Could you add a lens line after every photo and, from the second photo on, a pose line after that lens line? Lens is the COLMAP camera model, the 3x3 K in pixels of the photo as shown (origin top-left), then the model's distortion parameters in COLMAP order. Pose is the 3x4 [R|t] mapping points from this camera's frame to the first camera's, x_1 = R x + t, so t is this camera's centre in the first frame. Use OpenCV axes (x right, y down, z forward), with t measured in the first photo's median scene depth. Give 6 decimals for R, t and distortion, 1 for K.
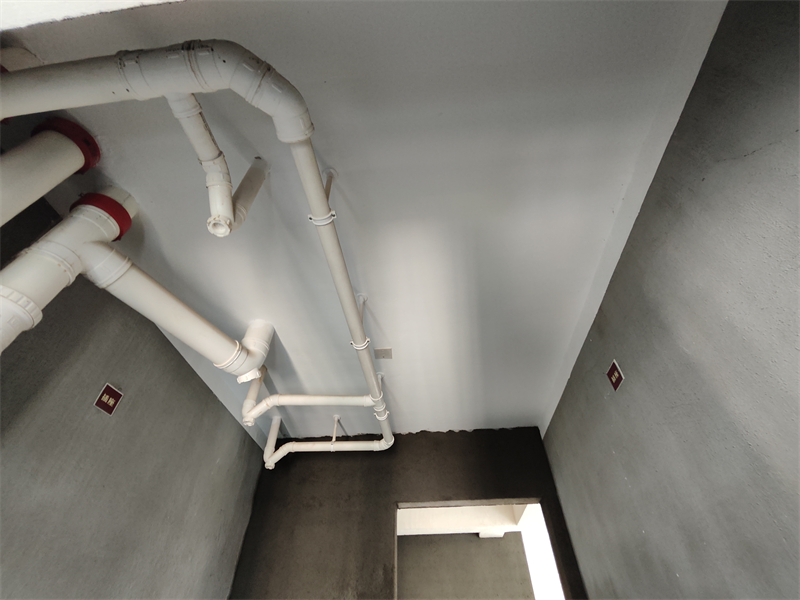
lens RADIAL K [[372.5, 0, 402.5], [0, 372.5, 316.0], [0, 0, 1]] dist [0.000667, 0.000143]
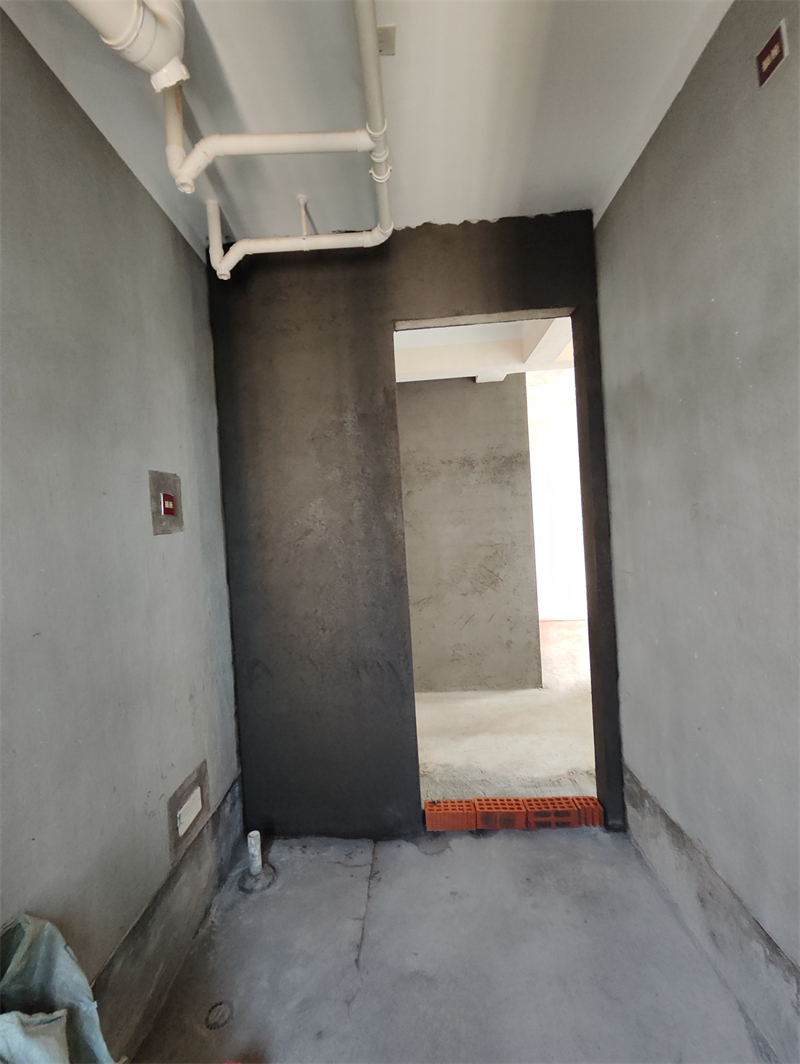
lens RADIAL K [[486.1, 0, 400.0], [0, 486.1, 532.0], [0, 0, 1]] dist [-0.006929, 0.009233]
pose [[0.998238, -0.045676, 0.037888, -0.068112], [0.004971, 0.700548, 0.713588, 0.076223], [-0.059136, -0.712142, 0.699541, -0.060613]]
